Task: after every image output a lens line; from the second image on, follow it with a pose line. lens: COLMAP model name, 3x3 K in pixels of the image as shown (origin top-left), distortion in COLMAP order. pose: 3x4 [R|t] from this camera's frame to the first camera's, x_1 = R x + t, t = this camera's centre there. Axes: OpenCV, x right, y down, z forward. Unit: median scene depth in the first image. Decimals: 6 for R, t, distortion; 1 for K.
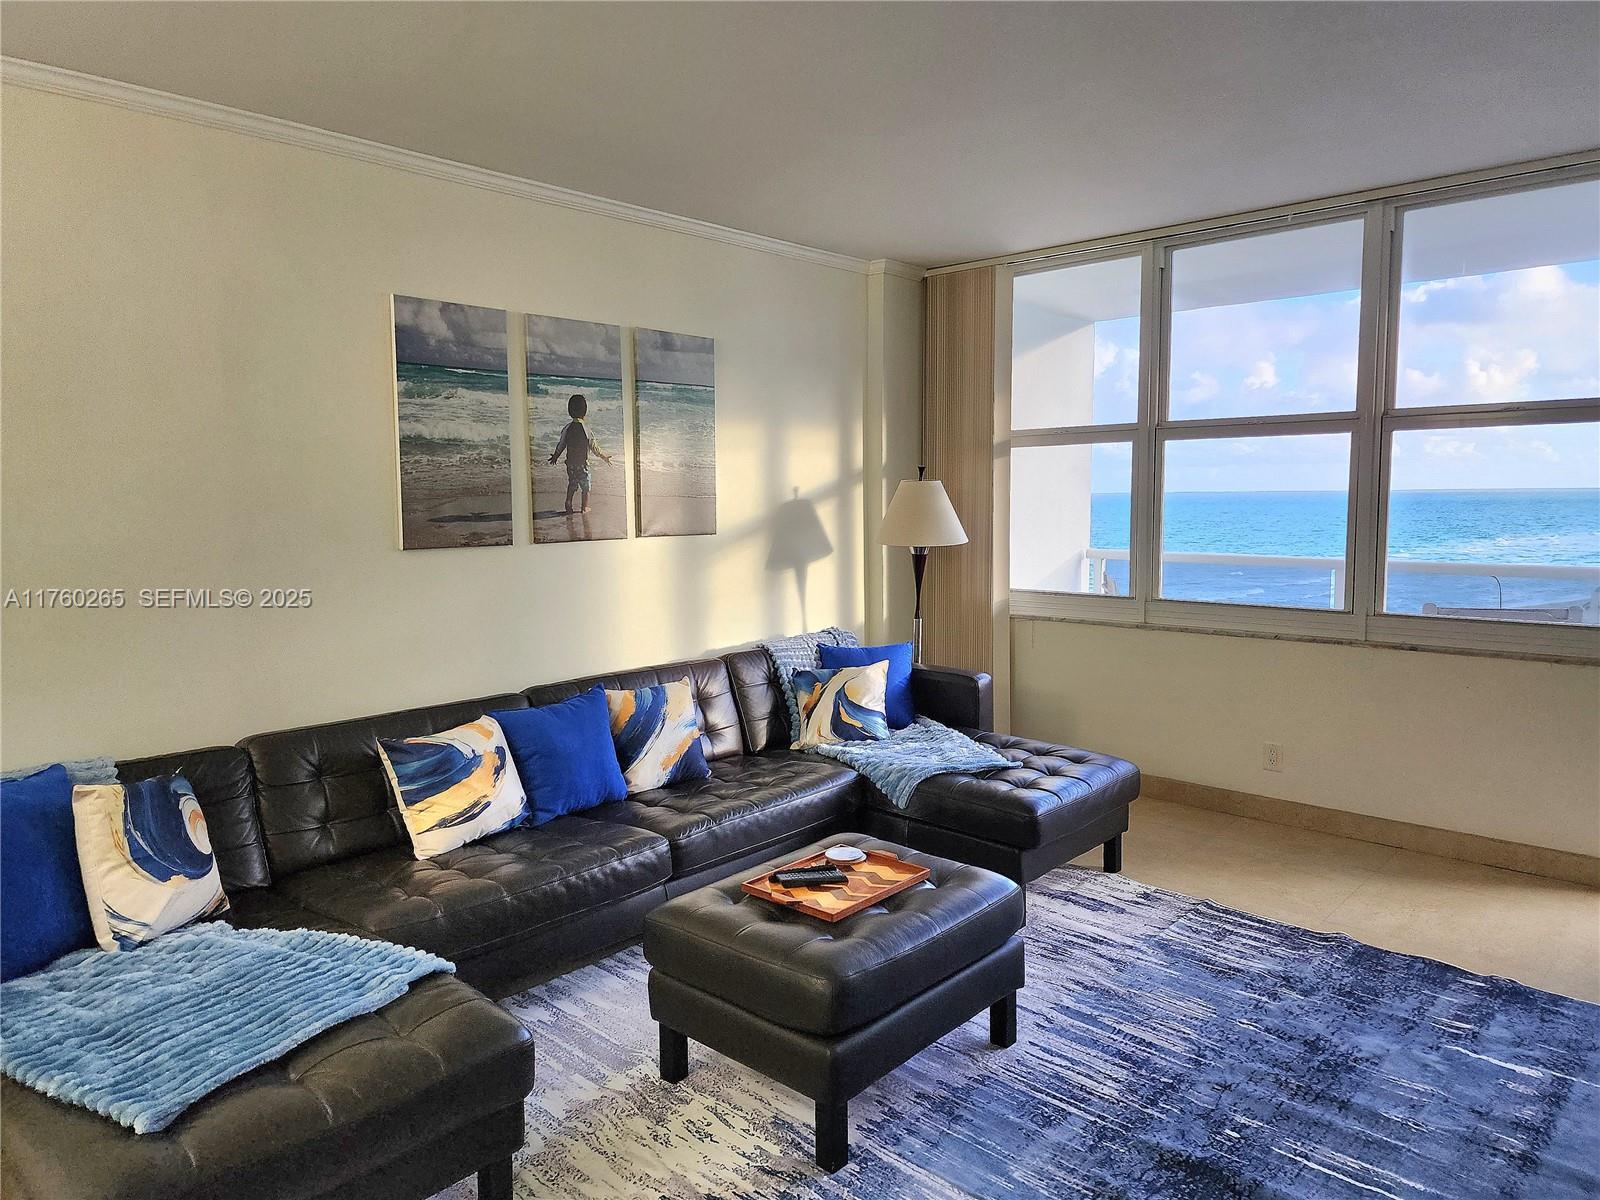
lens RADIAL K [[1085.0, 0, 803.0], [0, 1085.0, 577.3], [0, 0, 1]] dist [0.088669, -0.085357]
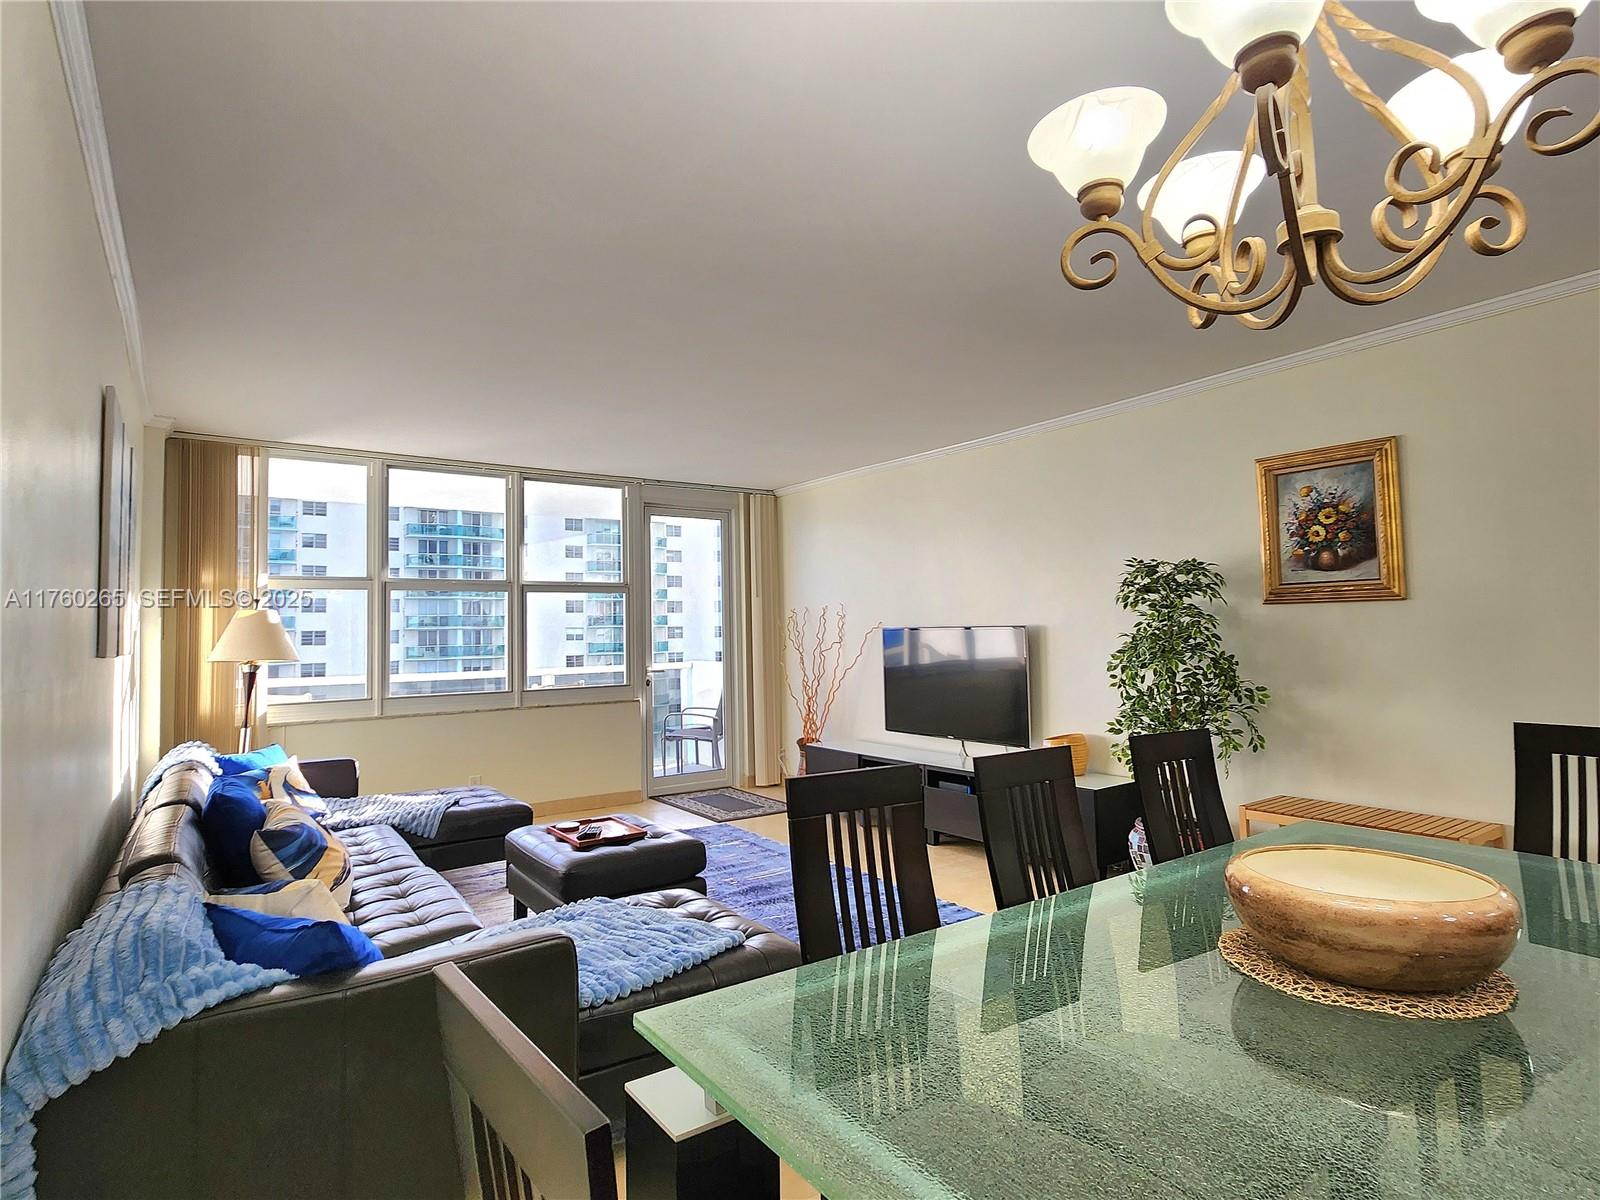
lens RADIAL K [[870.9, 0, 800.6], [0, 870.9, 590.1], [0, 0, 1]] dist [0.005733, 0.002111]
pose [[0.220436, 0.047883, 0.974225, -0.914733], [0.099573, 0.992472, -0.071310, 0.019312], [-0.970306, 0.112725, 0.214009, 0.255555]]
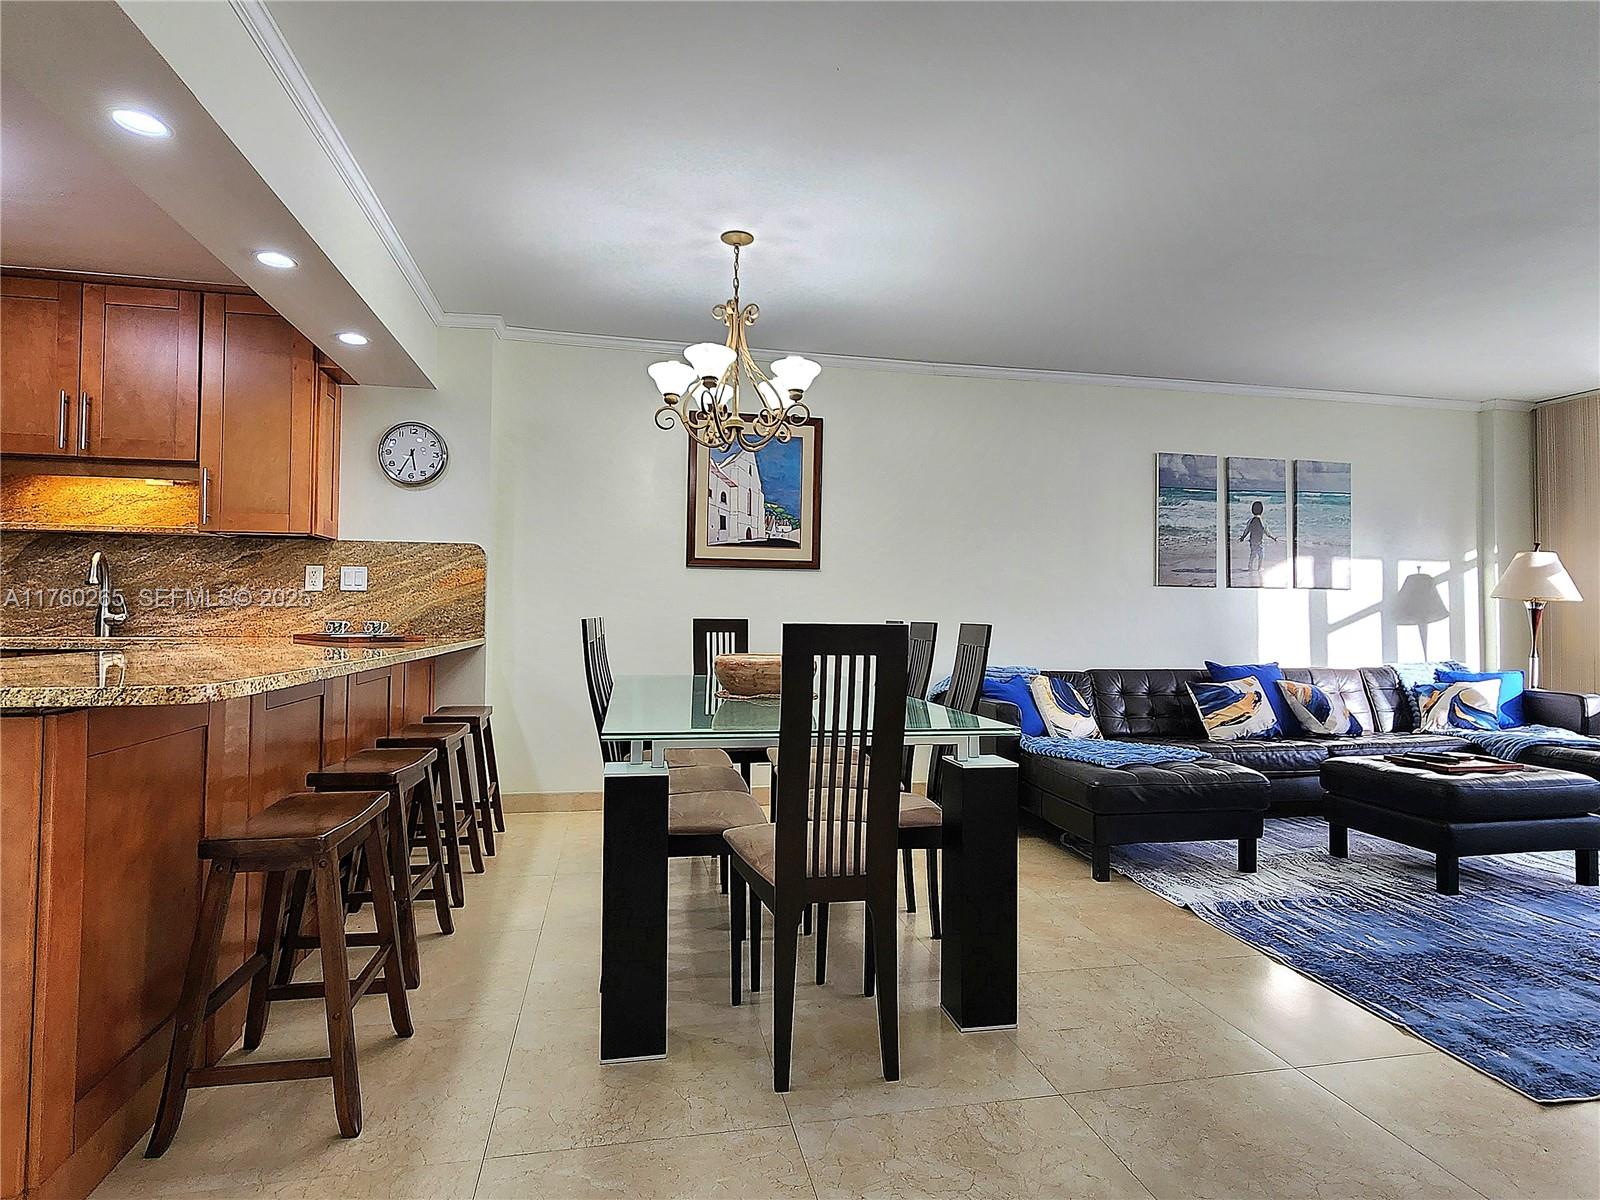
lens RADIAL K [[870.9, 0, 800.6], [0, 870.9, 590.1], [0, 0, 1]] dist [0.005733, 0.002111]
pose [[0.817418, -0.001945, -0.576042, -0.008004], [-0.064028, 0.993491, -0.094211, 0.148644], [0.572476, 0.113893, 0.811973, -0.509268]]
